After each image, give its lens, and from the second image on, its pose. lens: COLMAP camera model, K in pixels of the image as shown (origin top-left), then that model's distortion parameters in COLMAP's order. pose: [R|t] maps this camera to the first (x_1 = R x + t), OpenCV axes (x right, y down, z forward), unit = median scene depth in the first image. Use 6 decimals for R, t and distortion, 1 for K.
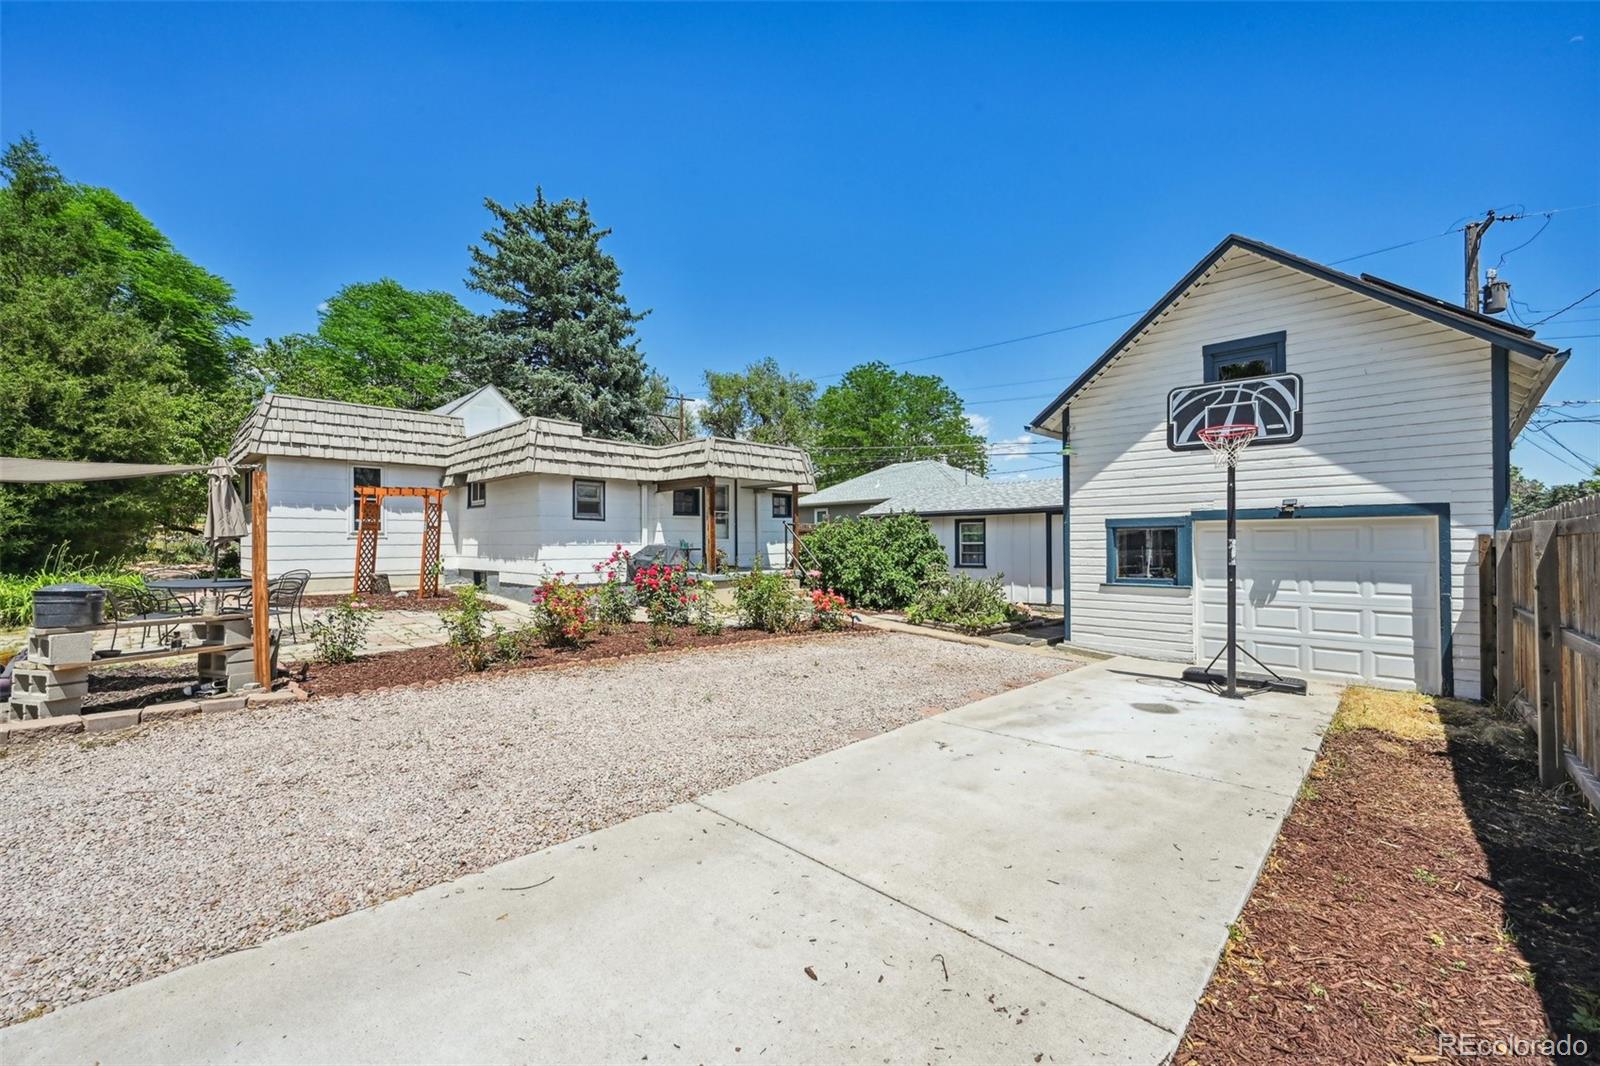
lens RADIAL K [[635.9, 0, 804.1], [0, 635.9, 533.1], [0, 0, 1]] dist [0.001188, -0.000844]
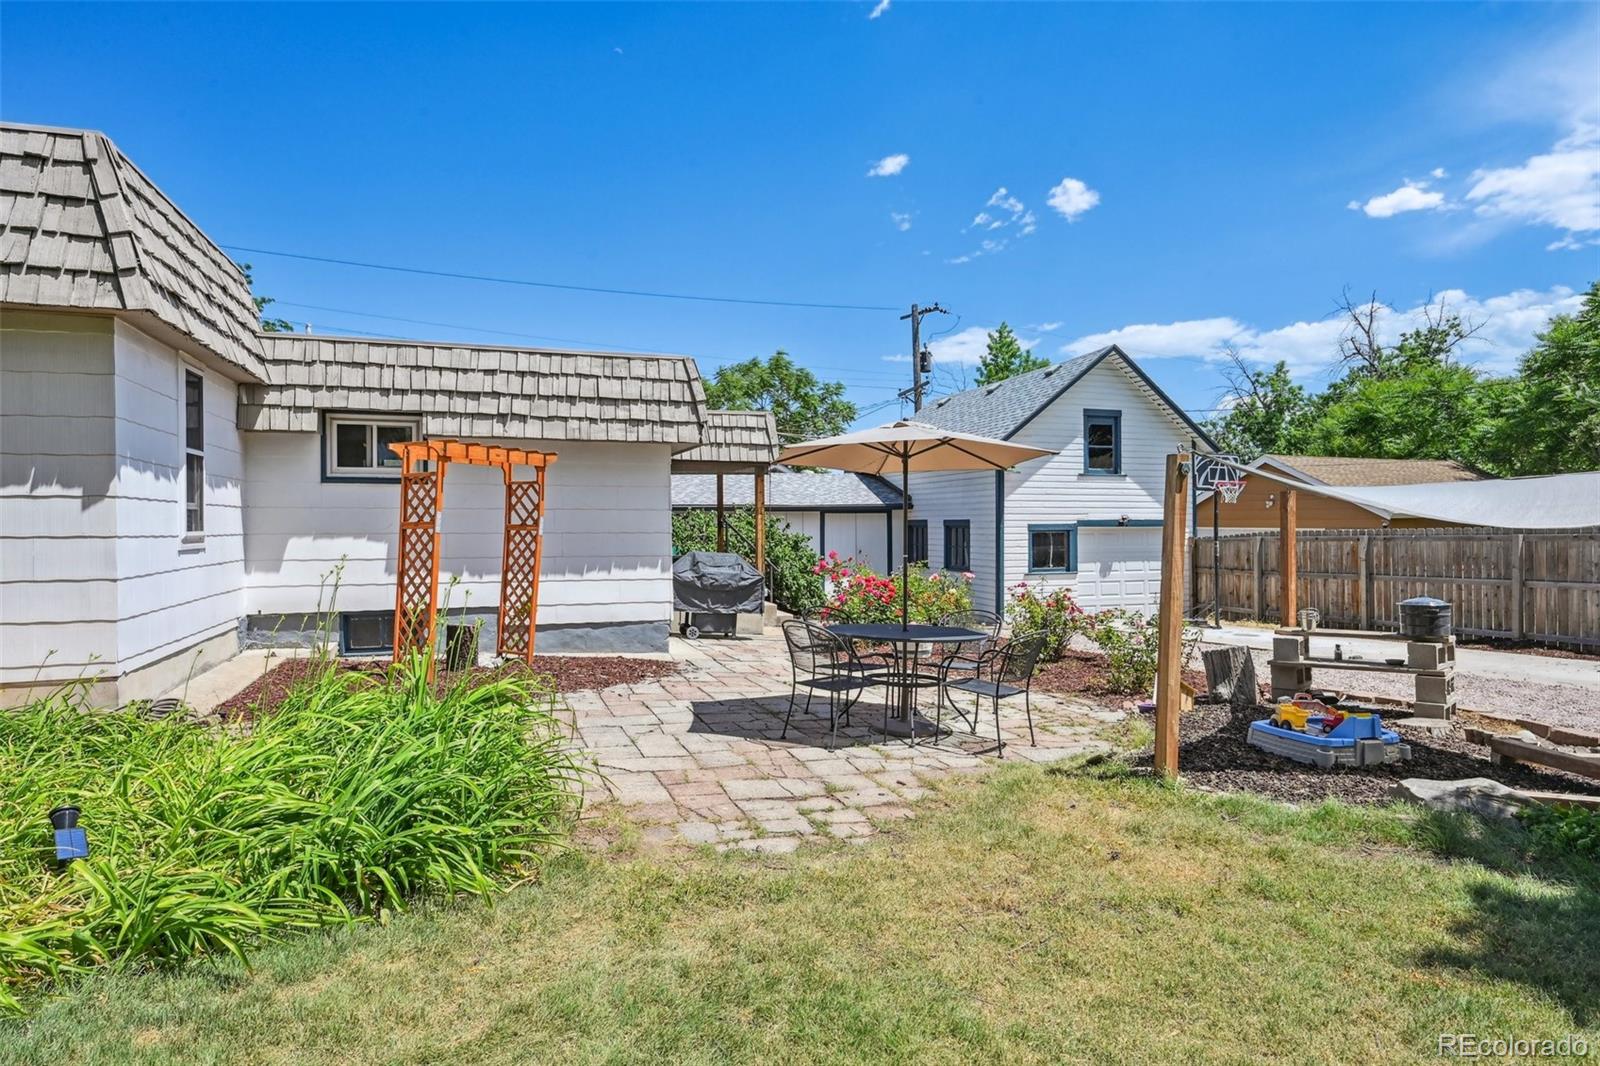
lens RADIAL K [[905.4, 0, 792.3], [0, 905.4, 530.8], [0, 0, 1]] dist [-0.006736, -0.001562]
pose [[0.460466, -0.001403, 0.887676, -1.456867], [-0.010062, 0.999926, 0.006800, -0.017104], [-0.887620, -0.012063, 0.460418, 0.593640]]
